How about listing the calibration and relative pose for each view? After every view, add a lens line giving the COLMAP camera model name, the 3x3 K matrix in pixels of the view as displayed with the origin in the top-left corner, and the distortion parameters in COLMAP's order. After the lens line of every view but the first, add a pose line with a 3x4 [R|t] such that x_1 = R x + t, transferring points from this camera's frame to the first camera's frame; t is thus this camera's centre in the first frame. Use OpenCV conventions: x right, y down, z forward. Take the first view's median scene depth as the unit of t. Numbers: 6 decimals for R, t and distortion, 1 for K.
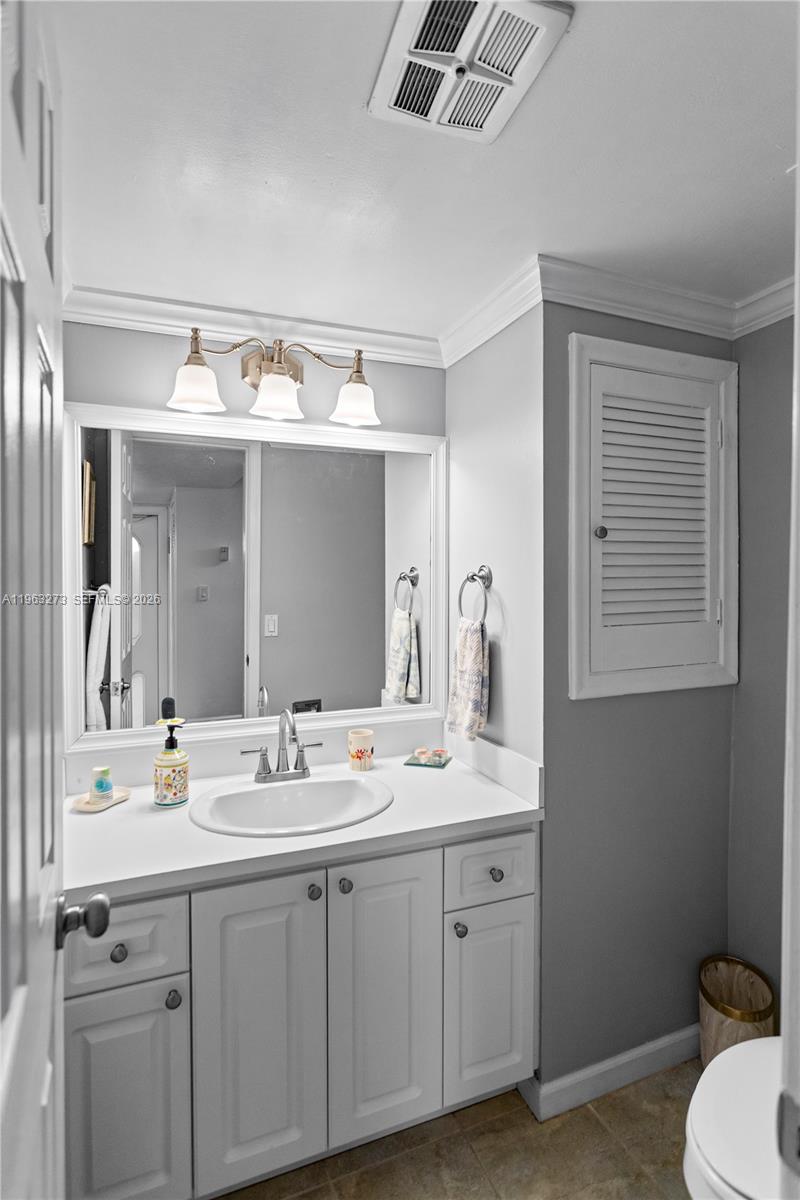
lens RADIAL K [[605.6, 0, 401.8], [0, 605.6, 578.9], [0, 0, 1]] dist [-0.012104, 0.001828]
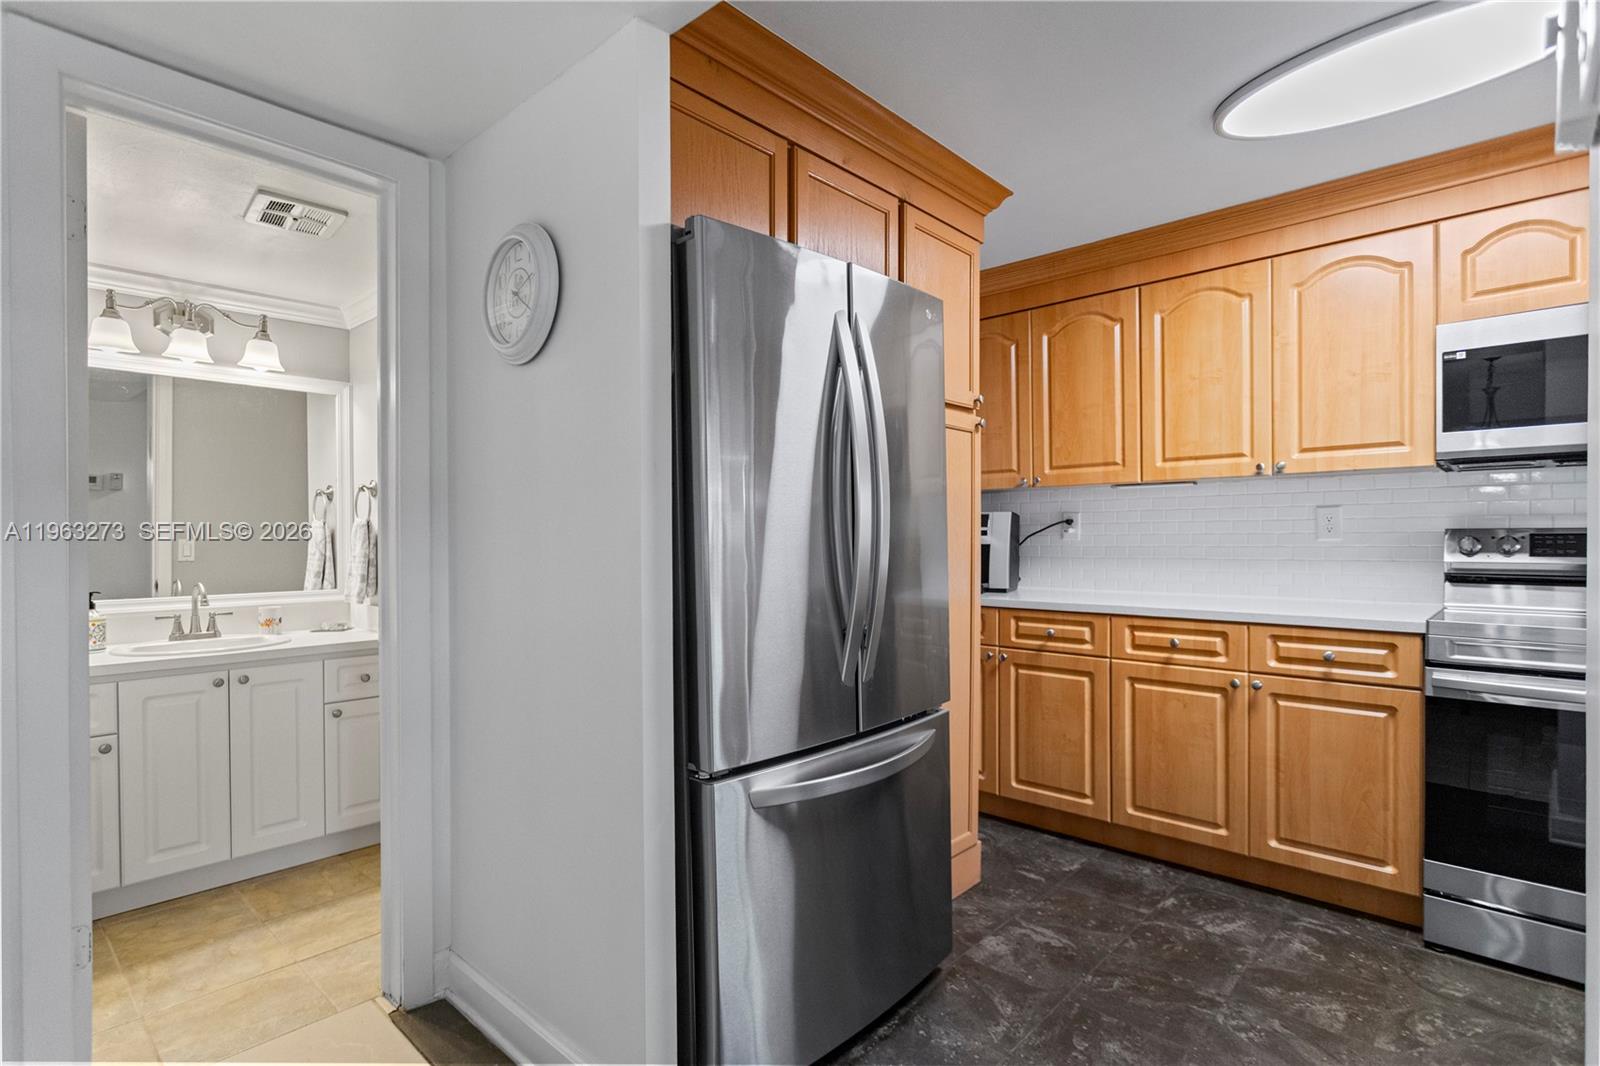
lens RADIAL K [[793.6, 0, 799.3], [0, 793.6, 539.7], [0, 0, 1]] dist [-0.004428, -0.000034]
pose [[0.903623, -0.006367, 0.428282, 0.244638], [0.005740, 0.999980, 0.002756, 0.117232], [-0.428290, -0.000032, 0.903641, -1.076337]]
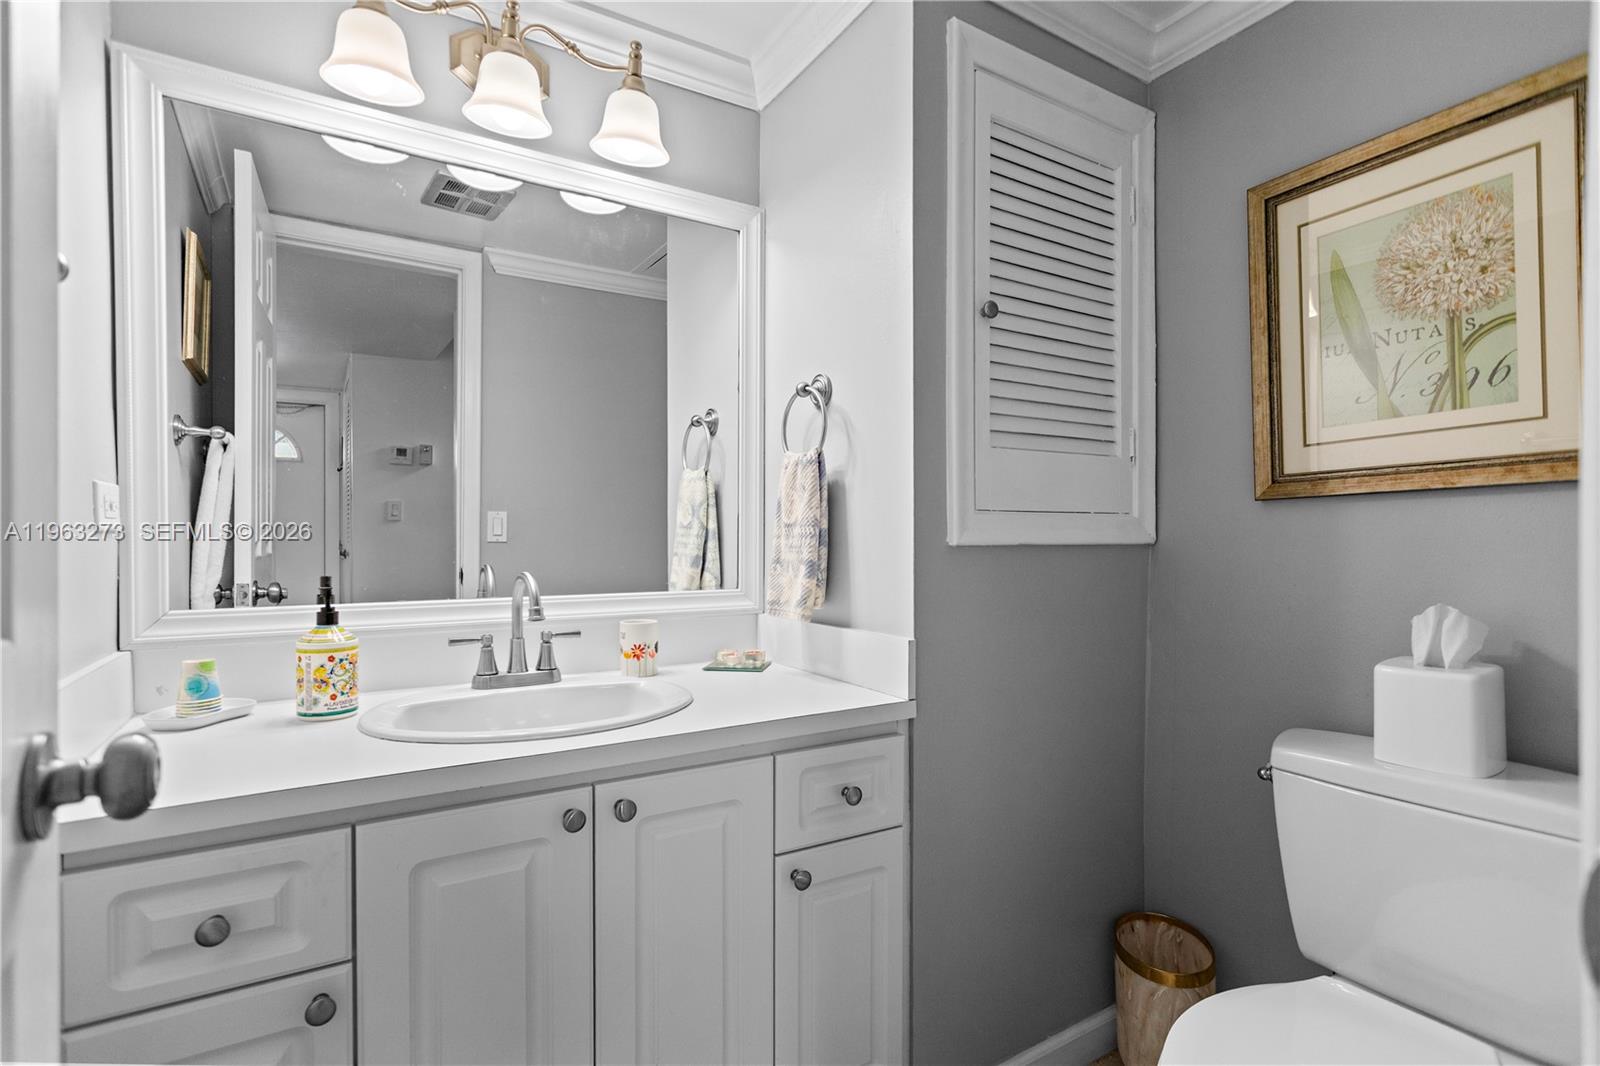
lens RADIAL K [[765.6, 0, 795.2], [0, 765.6, 536.8], [0, 0, 1]] dist [0.001183, -0.000666]
pose [[0.987016, -0.000801, 0.160622, -0.034626], [0.001376, 0.999993, -0.003468, 0.172134], [-0.160618, 0.003644, 0.987010, 0.140866]]
